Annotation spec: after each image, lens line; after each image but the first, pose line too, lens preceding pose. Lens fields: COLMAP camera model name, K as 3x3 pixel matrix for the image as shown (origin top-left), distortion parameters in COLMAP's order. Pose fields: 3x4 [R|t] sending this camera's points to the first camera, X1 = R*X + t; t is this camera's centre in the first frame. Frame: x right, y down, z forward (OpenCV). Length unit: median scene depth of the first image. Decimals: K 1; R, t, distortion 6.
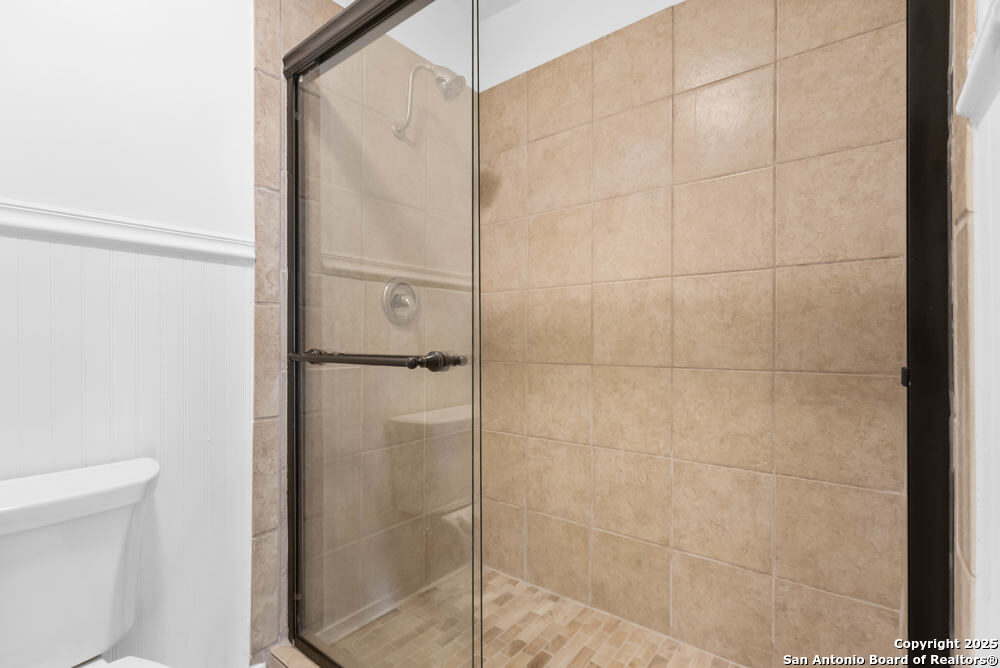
lens RADIAL K [[470.6, 0, 495.1], [0, 470.6, 336.5], [0, 0, 1]] dist [-0.001527, 0.000171]
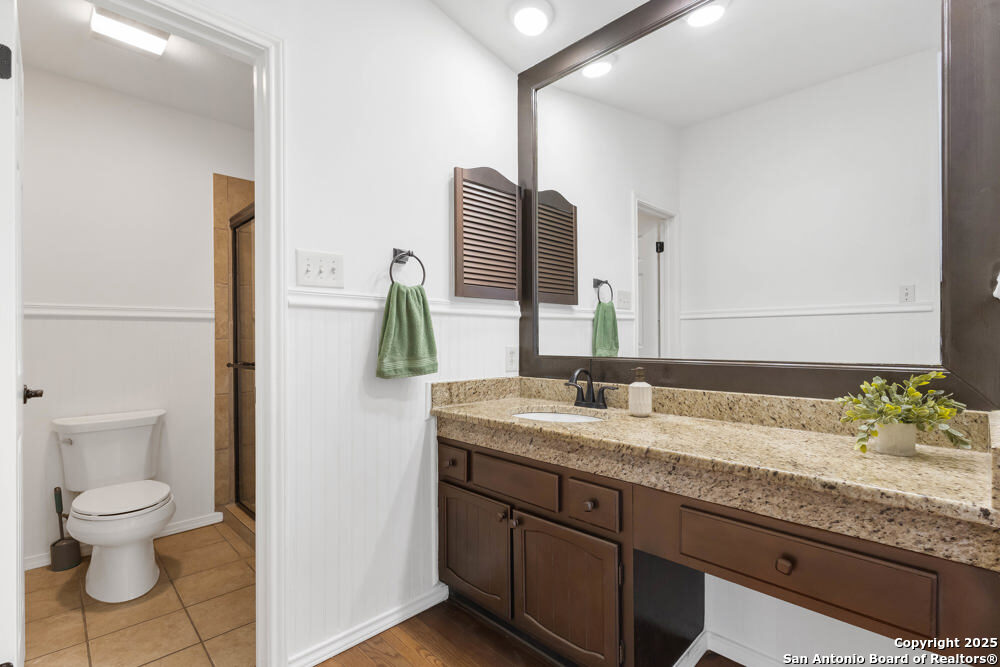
lens RADIAL K [[470.6, 0, 504.8], [0, 470.6, 340.2], [0, 0, 1]] dist [-0.001527, 0.000171]
pose [[0.991937, -0.005292, -0.126624, 1.018545], [0.005584, 0.999983, 0.001952, -0.062401], [0.126612, -0.002644, 0.991949, -0.904074]]
